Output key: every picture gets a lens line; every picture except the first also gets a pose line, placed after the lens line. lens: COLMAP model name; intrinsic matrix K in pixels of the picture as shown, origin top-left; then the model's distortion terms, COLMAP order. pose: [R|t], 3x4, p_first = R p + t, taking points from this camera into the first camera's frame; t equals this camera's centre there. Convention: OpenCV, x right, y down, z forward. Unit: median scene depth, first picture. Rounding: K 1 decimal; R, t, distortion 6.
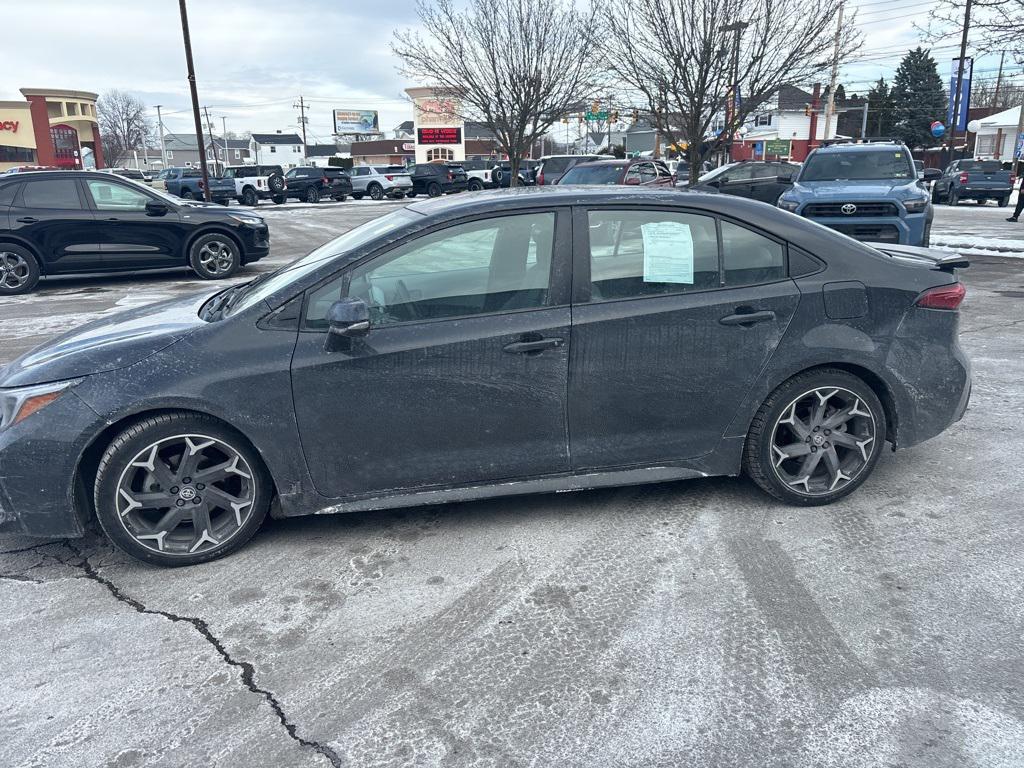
lens RADIAL K [[822.4, 0, 480.0], [0, 822.4, 380.3], [0, 0, 1]] dist [0.050471, -0.062493]
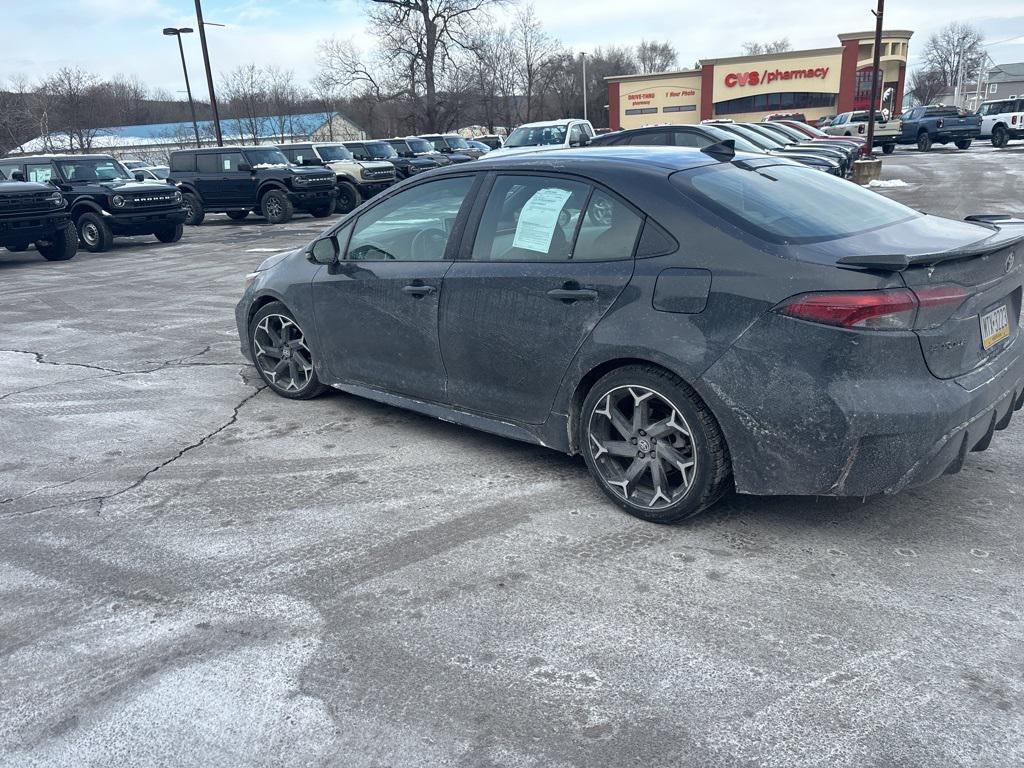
lens RADIAL K [[798.0, 0, 470.9], [0, 798.0, 389.3], [0, 0, 1]] dist [0.053233, -0.043323]
pose [[0.553797, 0.230540, -0.800100, 0.998306], [-0.160862, 0.972426, 0.168852, -0.102984], [0.816965, 0.035196, 0.575612, 0.365674]]
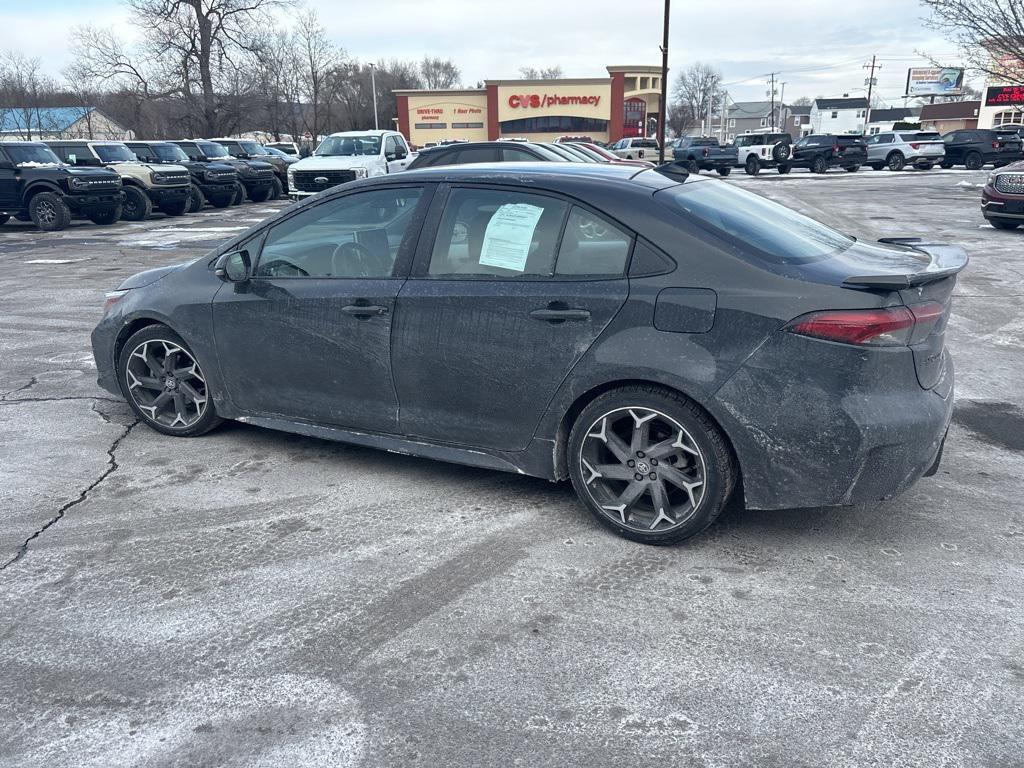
lens RADIAL K [[808.3, 0, 491.3], [0, 808.3, 386.3], [0, 0, 1]] dist [0.042299, -0.031952]
pose [[0.768745, 0.187613, -0.611419, 0.807430], [-0.157512, 0.982098, 0.103313, -0.075729], [0.619856, 0.016884, 0.784534, 0.243028]]
